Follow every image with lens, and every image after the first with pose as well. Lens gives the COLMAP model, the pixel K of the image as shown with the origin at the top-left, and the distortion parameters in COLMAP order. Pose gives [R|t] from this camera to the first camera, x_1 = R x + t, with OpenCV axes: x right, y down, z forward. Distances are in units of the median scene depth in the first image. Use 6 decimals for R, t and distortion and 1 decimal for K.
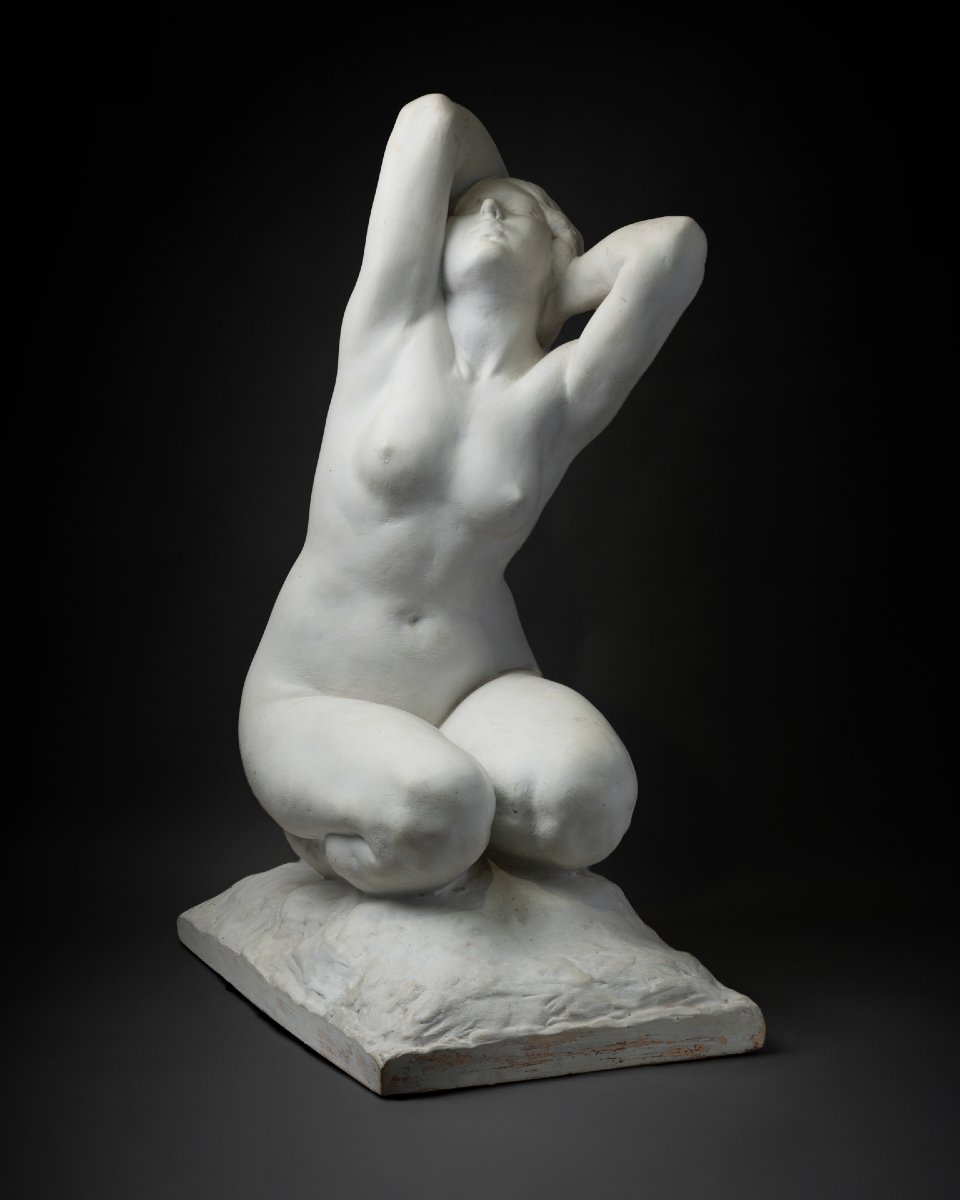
lens RADIAL K [[3860.4, 0, 476.0], [0, 3860.4, 595.9], [0, 0, 1]] dist [0.166528, 0.000000]
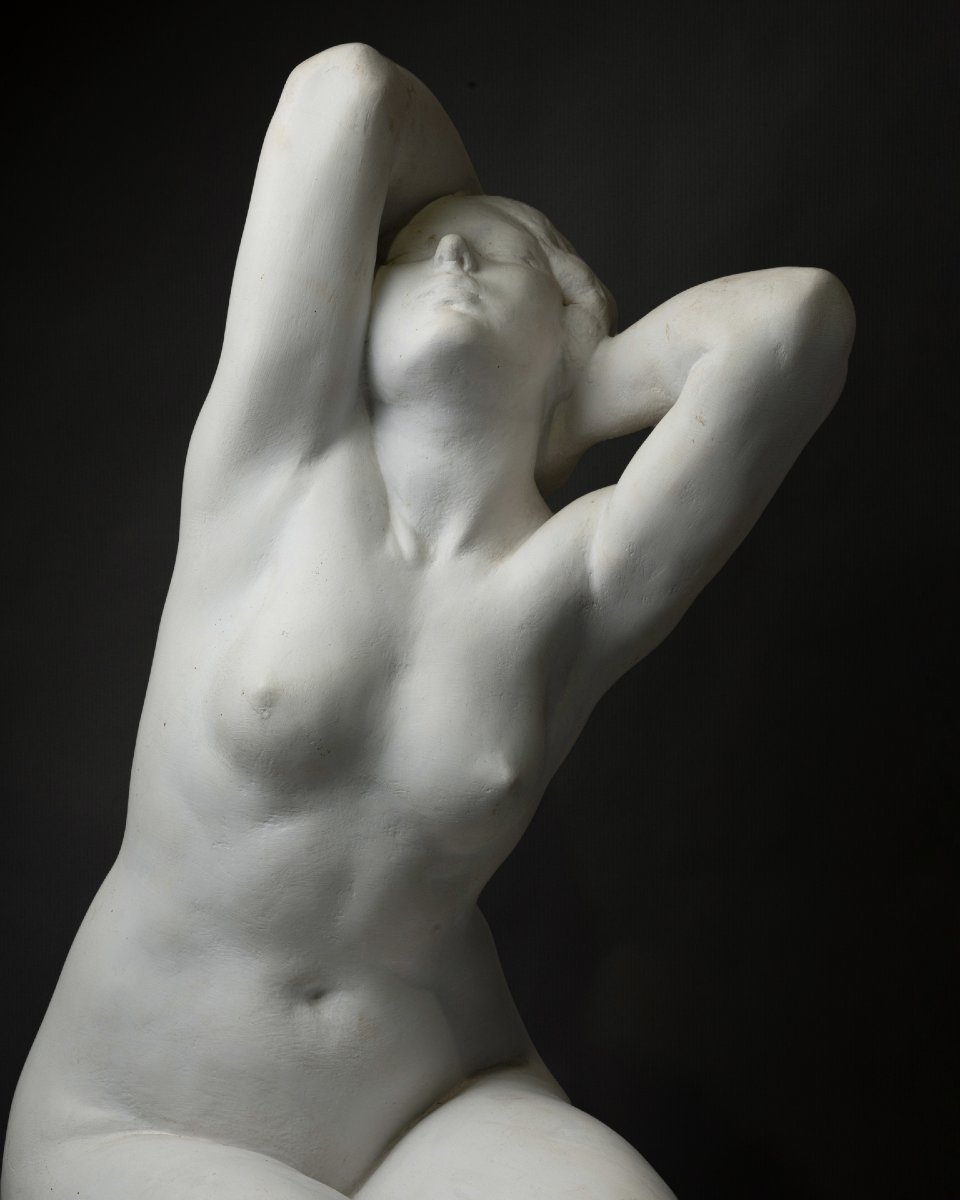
lens RADIAL K [[3860.4, 0, 433.1], [0, 3860.4, 590.0], [0, 0, 1]] dist [0.166528, 0.000000]
pose [[0.999929, -0.002897, 0.011550, -0.005668], [0.002885, 0.999995, 0.001081, -0.052724], [-0.011553, -0.001047, 0.999933, 0.449936]]
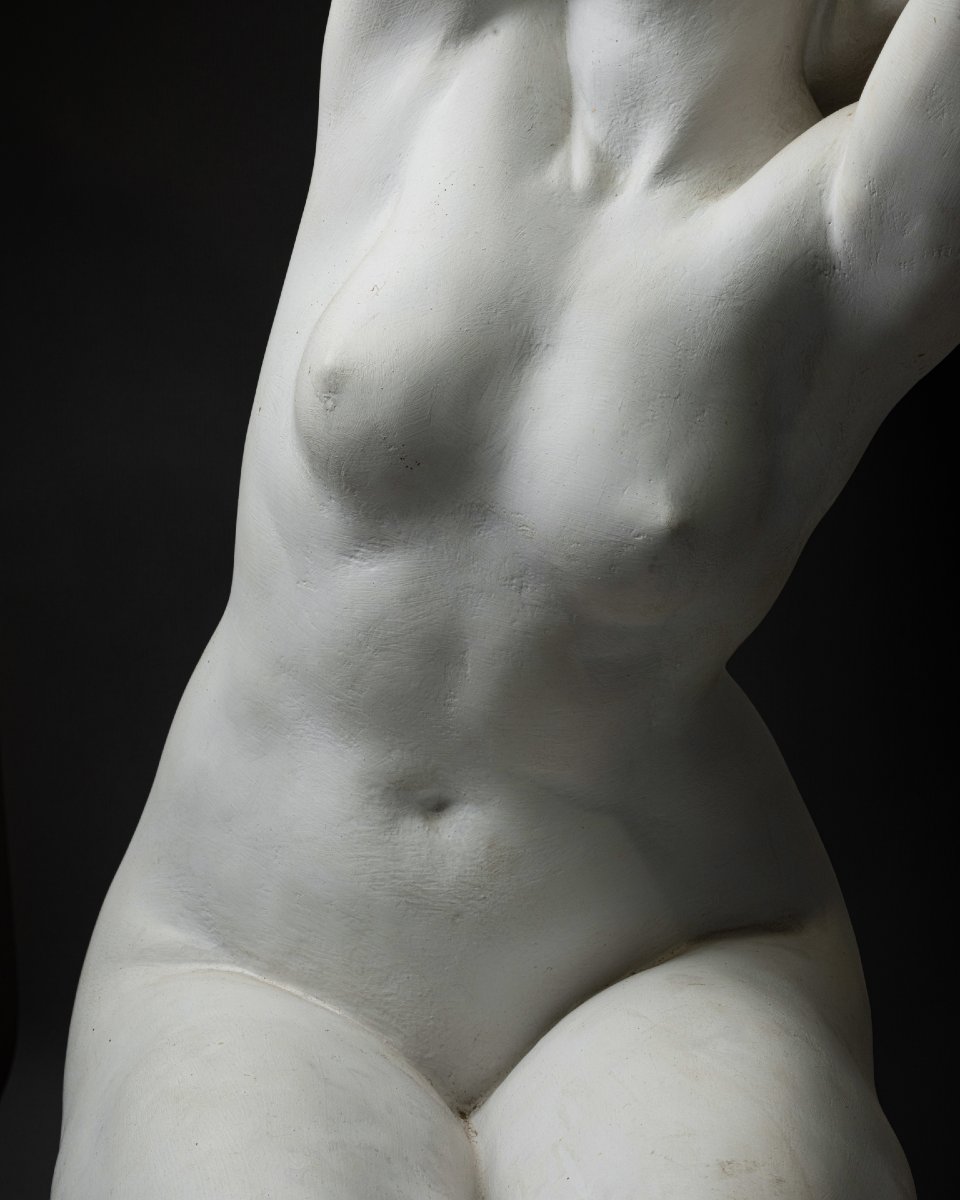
lens RADIAL K [[3860.4, 0, 469.5], [0, 3860.4, 572.4], [0, 0, 1]] dist [0.166528, 0.000000]
pose [[0.932098, 0.074976, -0.354362, 0.124456], [-0.045361, 0.994802, 0.091166, -0.053352], [0.359356, -0.068901, 0.930654, 0.645295]]
